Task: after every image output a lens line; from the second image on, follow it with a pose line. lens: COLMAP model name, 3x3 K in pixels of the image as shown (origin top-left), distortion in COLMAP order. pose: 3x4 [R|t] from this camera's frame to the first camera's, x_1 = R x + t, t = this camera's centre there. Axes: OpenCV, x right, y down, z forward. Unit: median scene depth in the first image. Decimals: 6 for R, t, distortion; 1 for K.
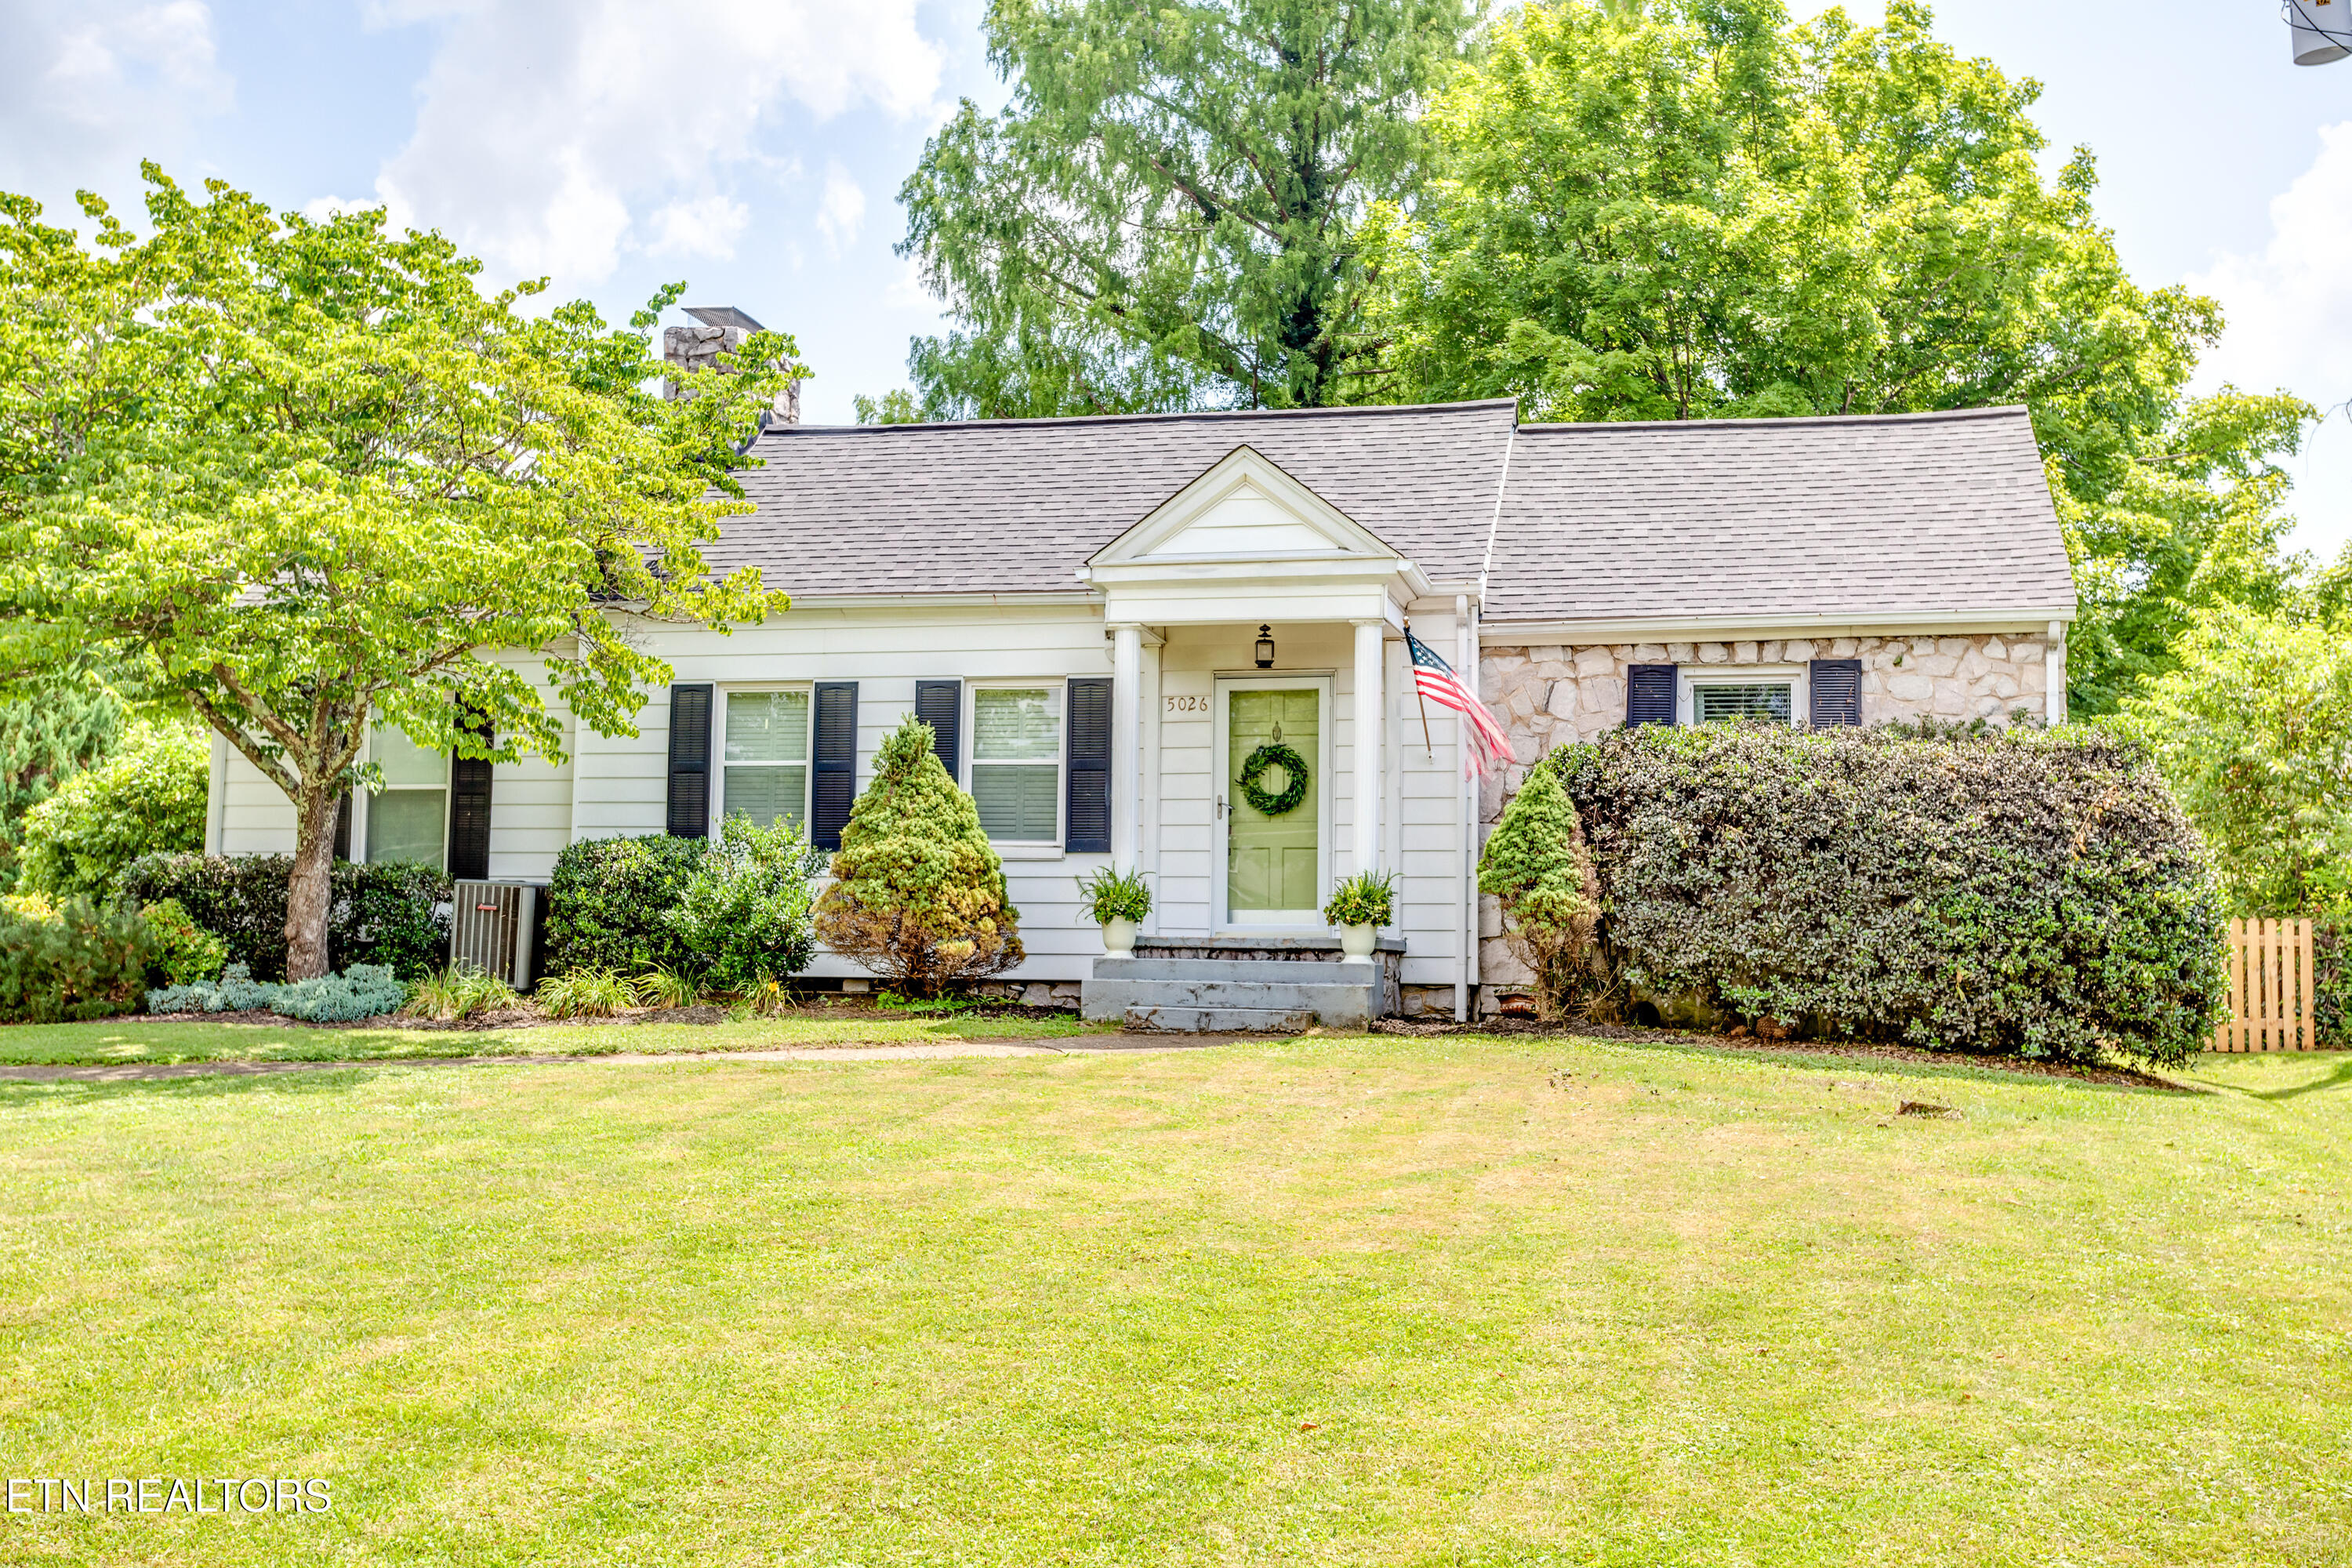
lens RADIAL K [[2645.0, 0, 1174.4], [0, 2645.0, 746.2], [0, 0, 1]] dist [0.024592, 0.000000]
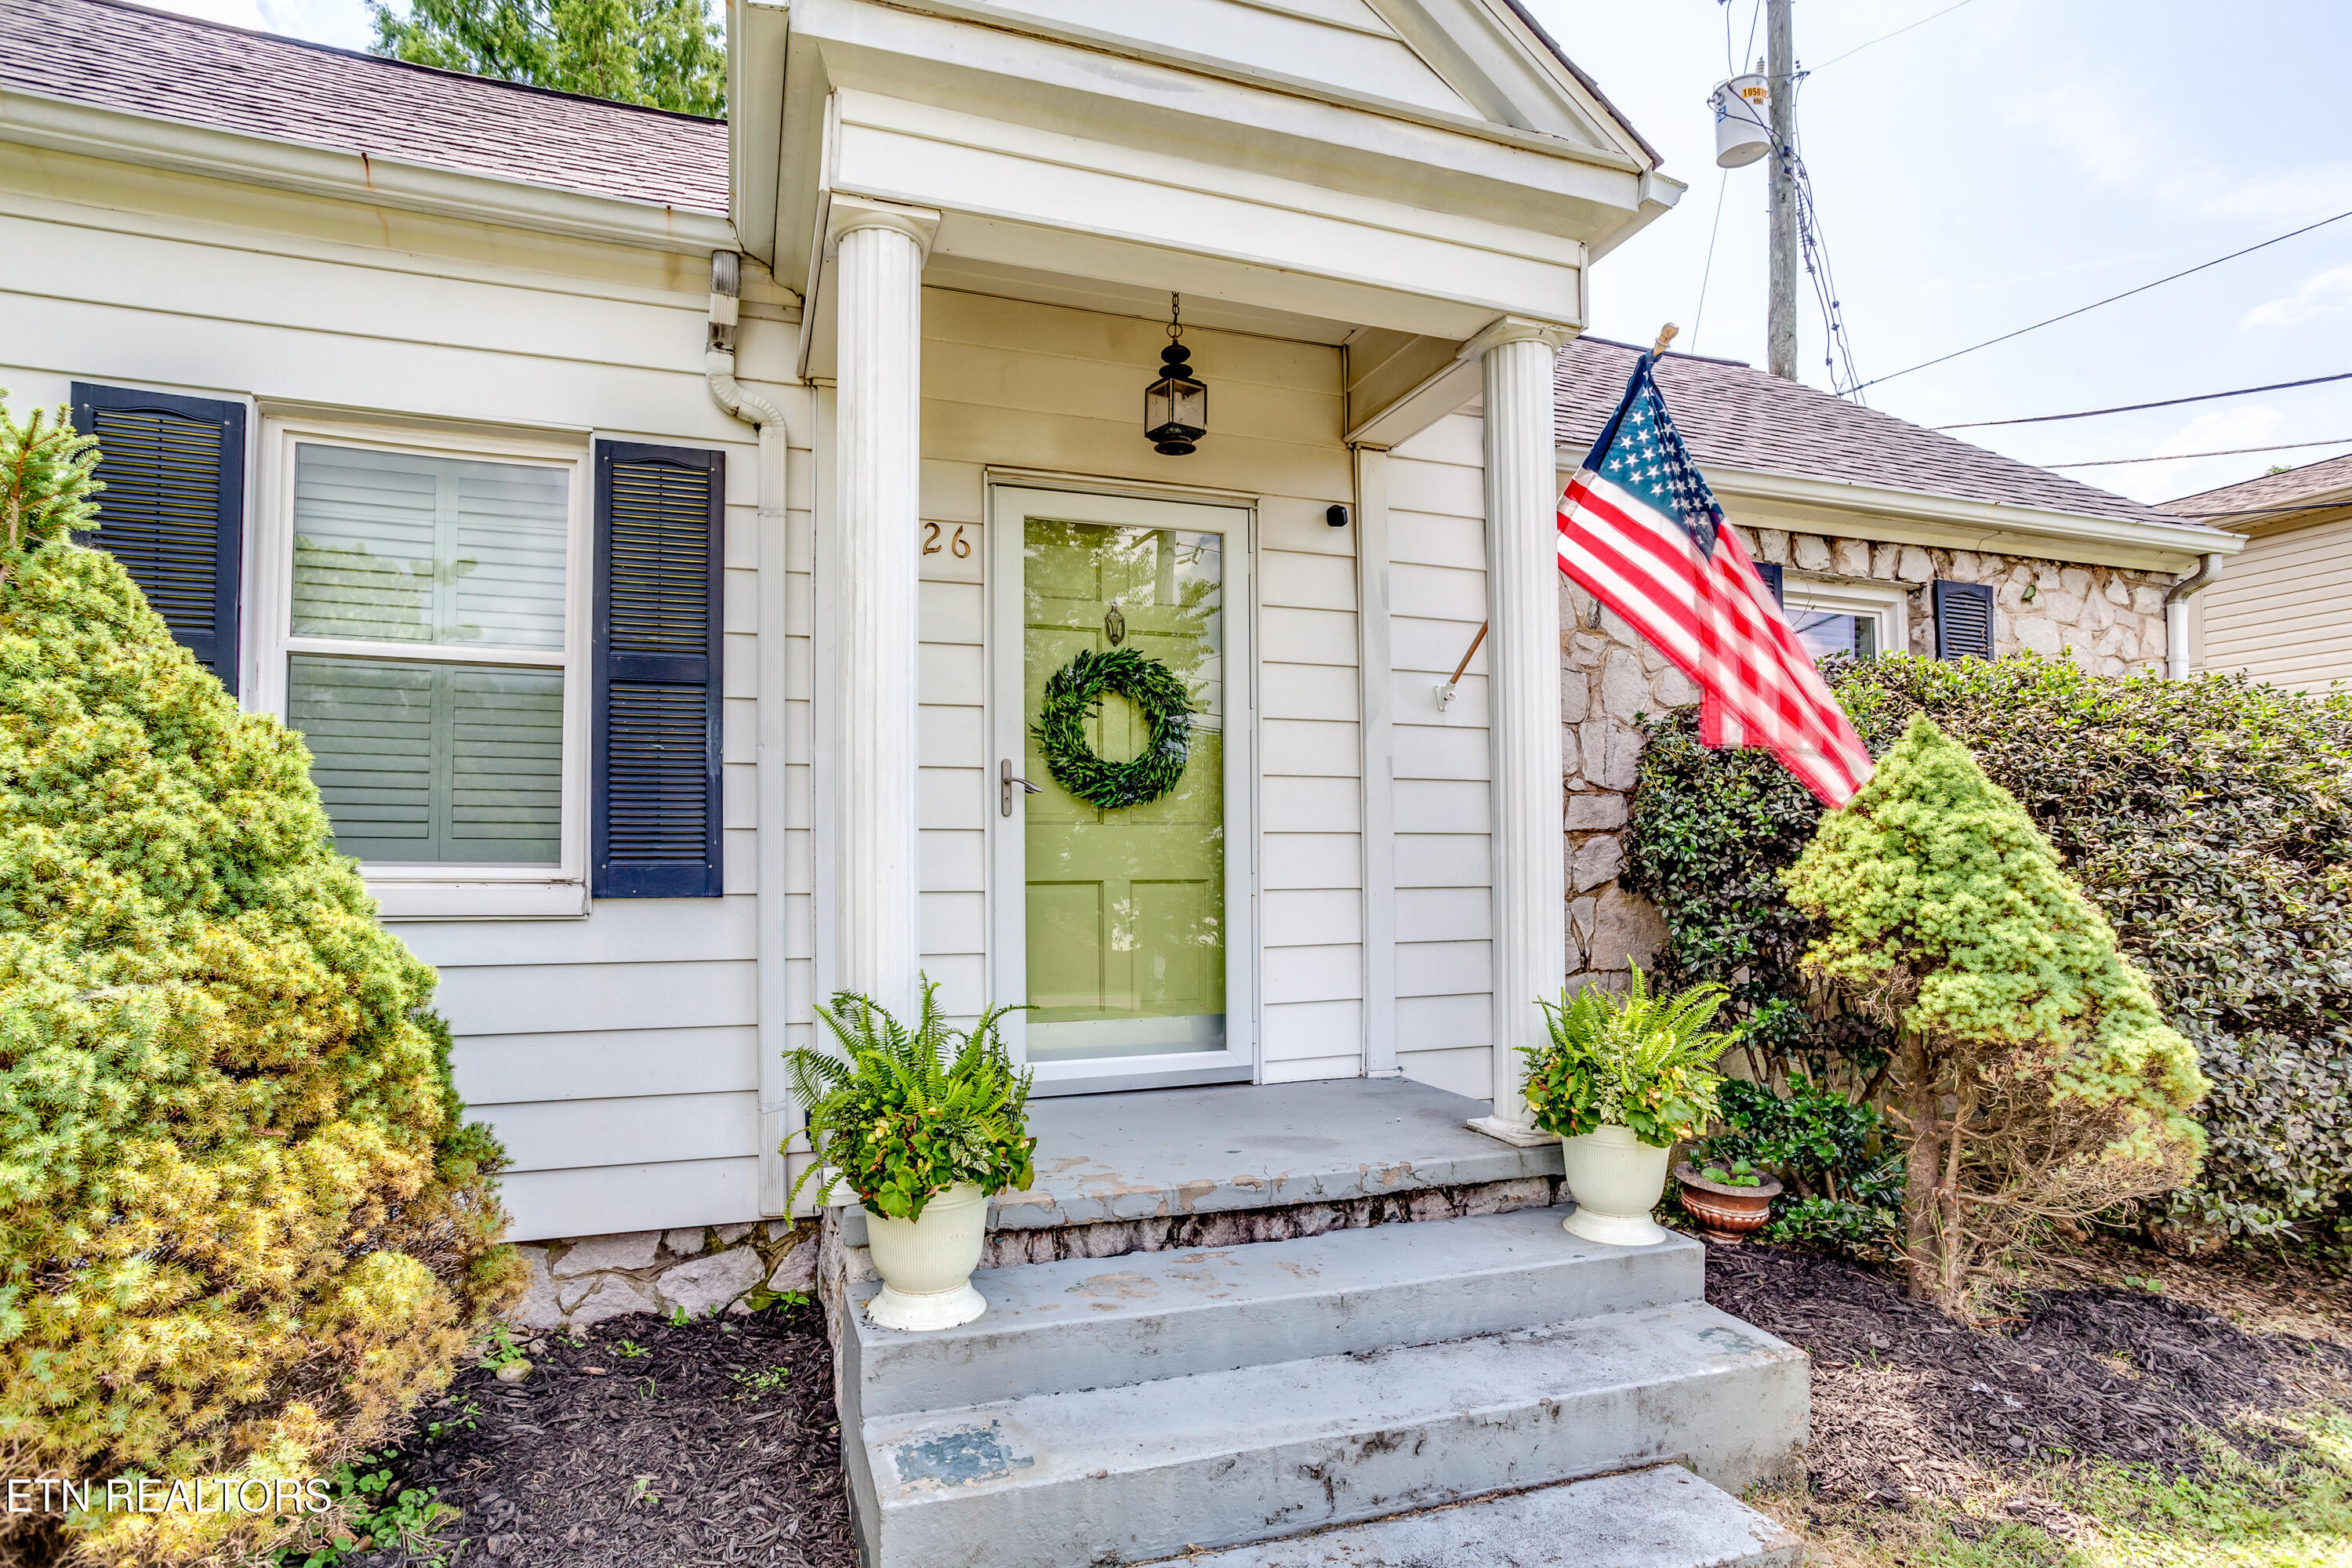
lens RADIAL K [[1187.4, 0, 1154.6], [0, 1187.4, 845.6], [0, 0, 1]] dist [-0.031325, 0.014320]
pose [[0.843578, -0.001944, 0.537003, -0.067582], [-0.038276, 0.997232, 0.063739, 0.020064], [-0.535641, -0.074324, 0.841169, 0.862785]]
